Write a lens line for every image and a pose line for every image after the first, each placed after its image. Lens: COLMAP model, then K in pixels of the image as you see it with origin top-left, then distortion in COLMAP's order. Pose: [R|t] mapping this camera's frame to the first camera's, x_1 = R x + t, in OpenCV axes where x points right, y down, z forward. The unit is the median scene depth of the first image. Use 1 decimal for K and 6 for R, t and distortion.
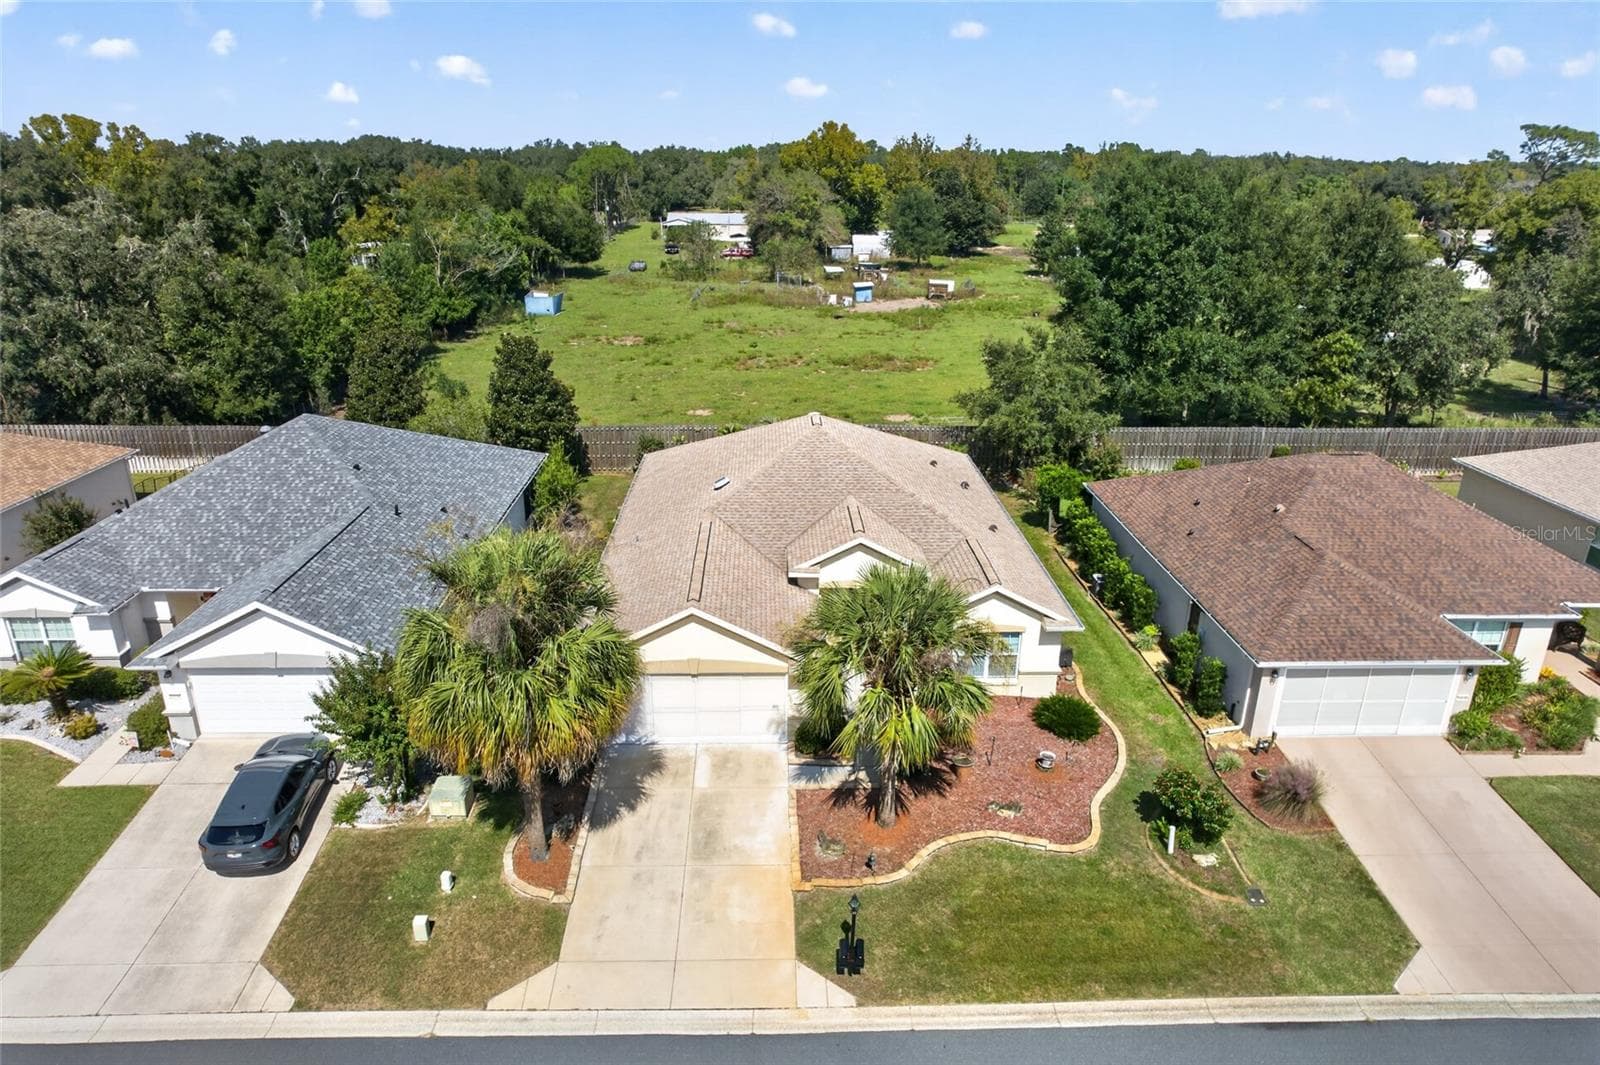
lens RADIAL K [[1027.3, 0, 800.0], [0, 1027.3, 532.5], [0, 0, 1]] dist [-0.076666, 0.071813]
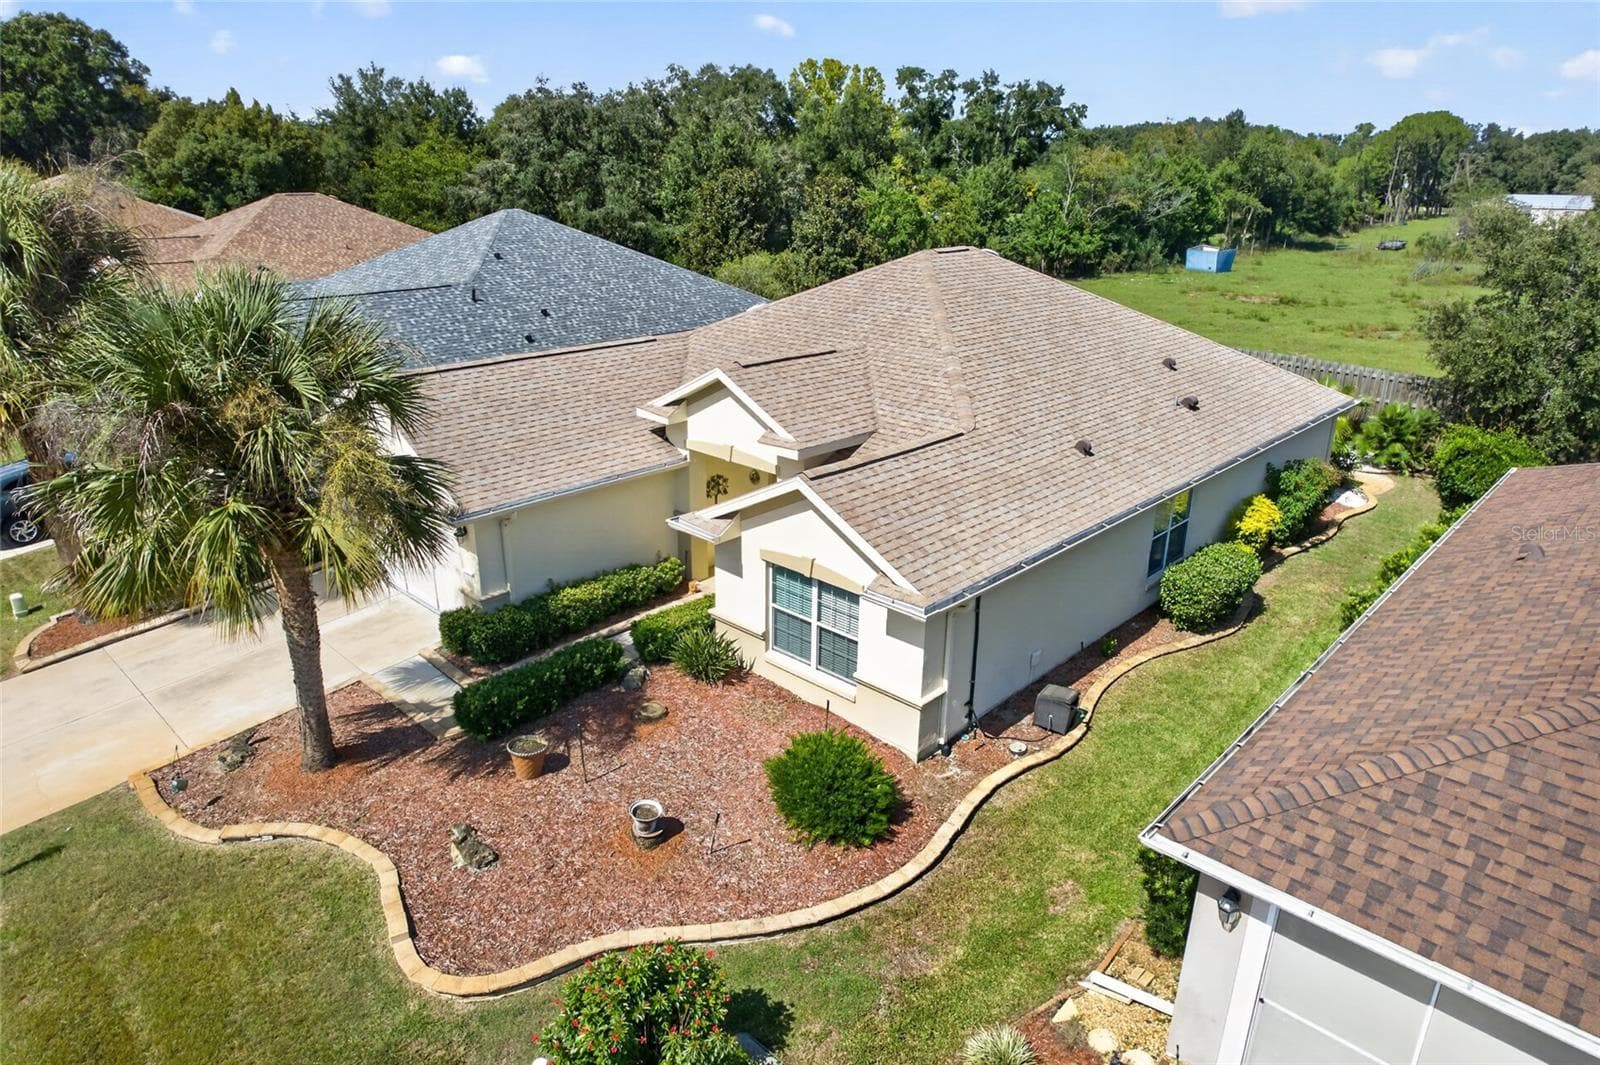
lens RADIAL K [[1027.3, 0, 800.0], [0, 1027.3, 532.5], [0, 0, 1]] dist [-0.076666, 0.071813]
pose [[0.702251, 0.244921, -0.668474, 0.303235], [-0.251409, 0.963780, 0.089005, 0.018562], [0.666061, 0.105556, 0.738391, 0.360039]]
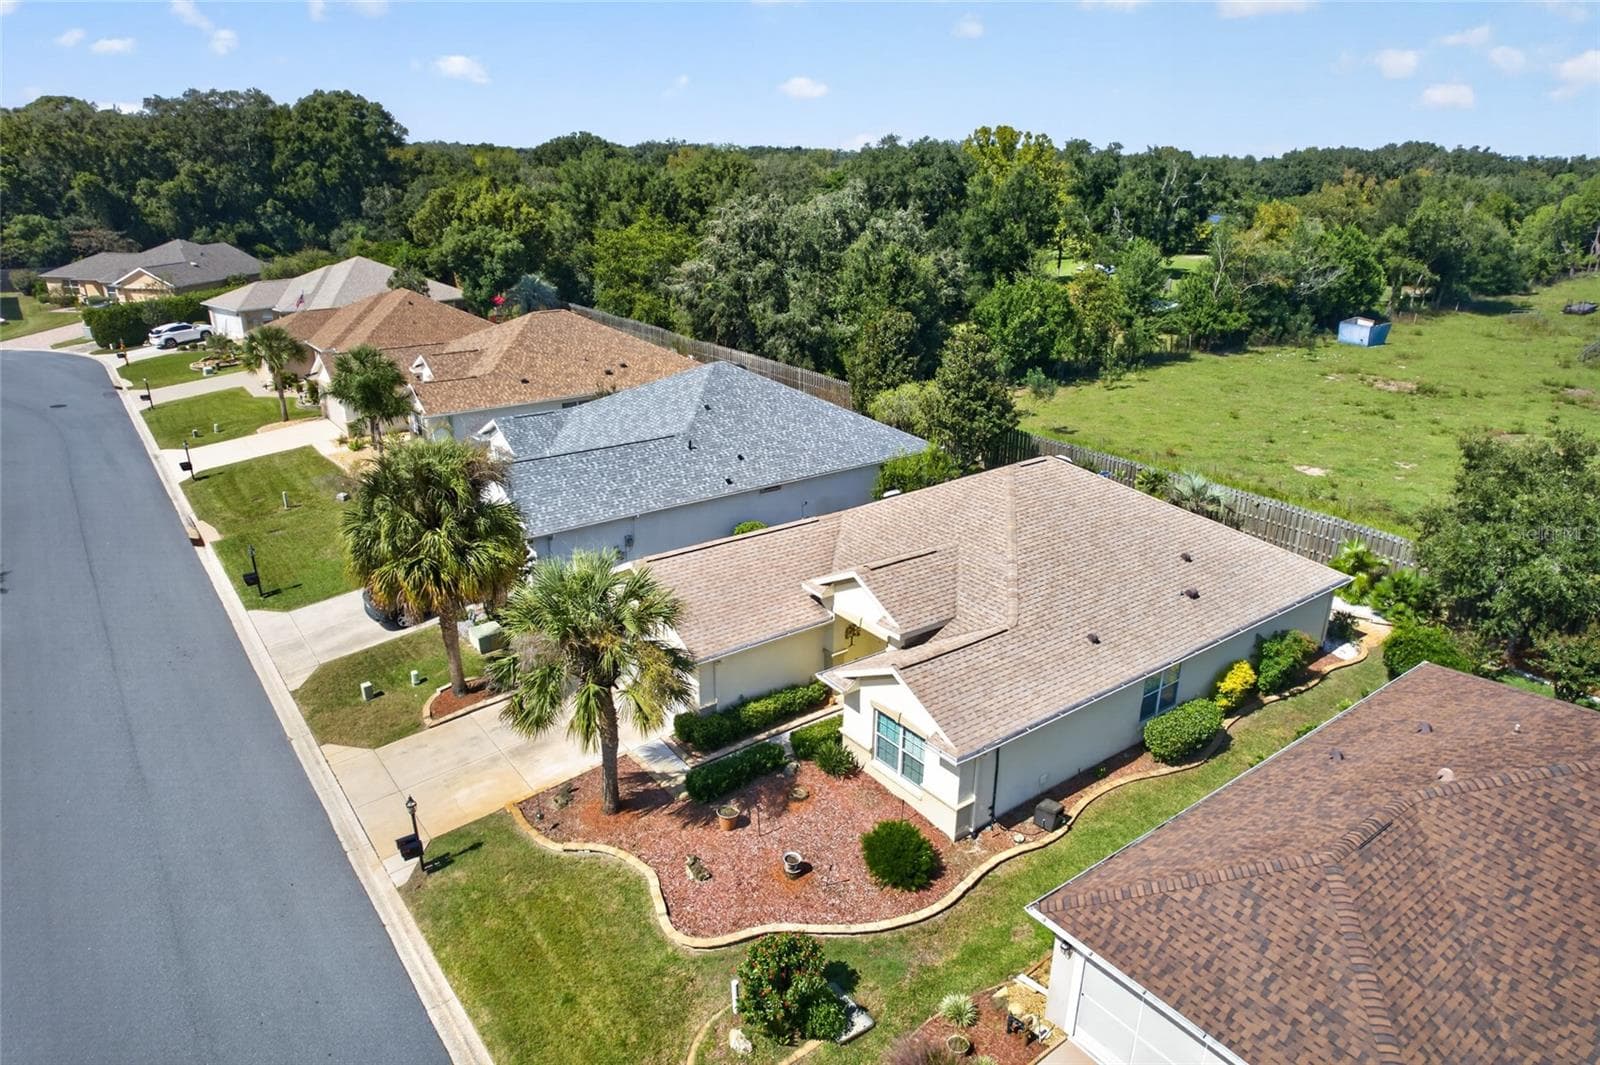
lens RADIAL K [[1027.3, 0, 800.0], [0, 1027.3, 532.5], [0, 0, 1]] dist [-0.076666, 0.071813]
pose [[0.571669, 0.282725, -0.770235, 0.434990], [-0.287878, 0.948192, 0.134383, -0.082256], [0.768324, 0.144911, 0.623442, 0.227197]]
